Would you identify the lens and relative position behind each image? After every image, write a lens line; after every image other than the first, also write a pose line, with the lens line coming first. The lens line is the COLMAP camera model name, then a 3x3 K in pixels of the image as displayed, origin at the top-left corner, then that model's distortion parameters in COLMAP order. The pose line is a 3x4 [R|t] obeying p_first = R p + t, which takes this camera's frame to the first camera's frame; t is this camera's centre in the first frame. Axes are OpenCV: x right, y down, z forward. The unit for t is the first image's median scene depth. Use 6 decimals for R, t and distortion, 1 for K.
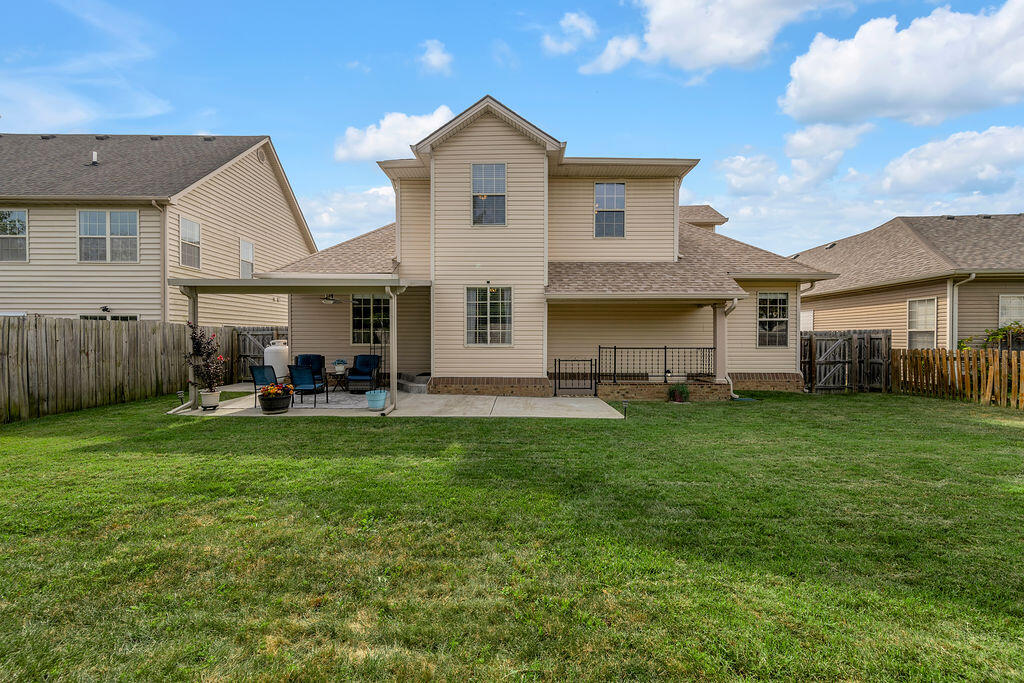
lens RADIAL K [[411.8, 0, 510.9], [0, 411.8, 337.8], [0, 0, 1]] dist [-0.009151, 0.000078]
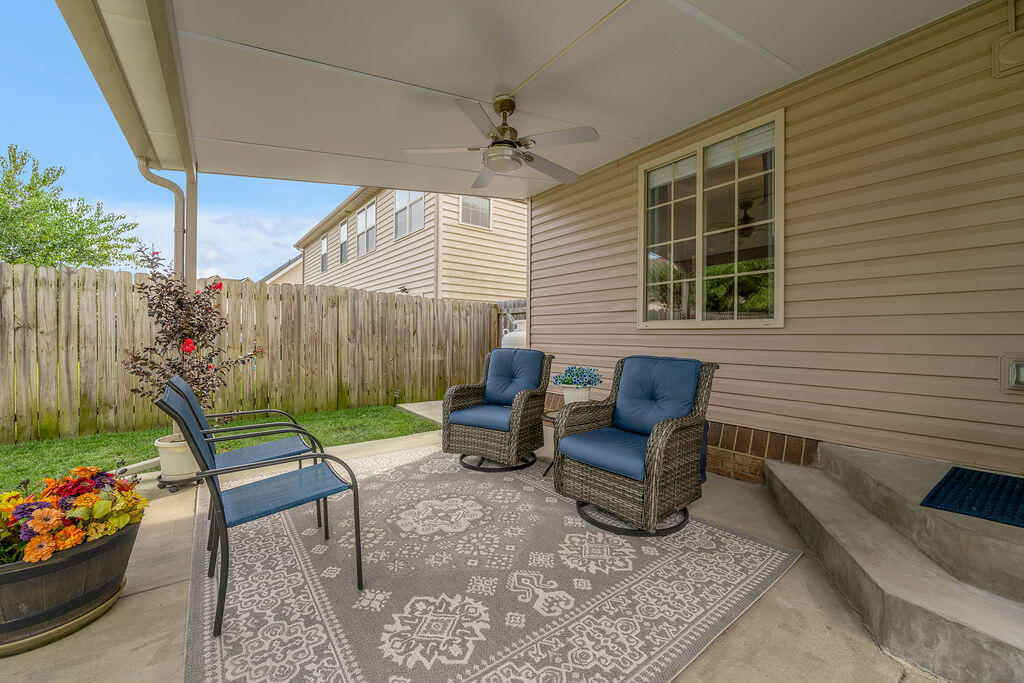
lens RADIAL K [[411.8, 0, 520.5], [0, 411.8, 337.4], [0, 0, 1]] dist [-0.009151, 0.000078]
pose [[0.616552, 0.006609, -0.787286, -0.206812], [-0.010994, 0.999940, -0.000215, 0.031311], [0.787237, 0.008788, 0.616587, 0.799302]]
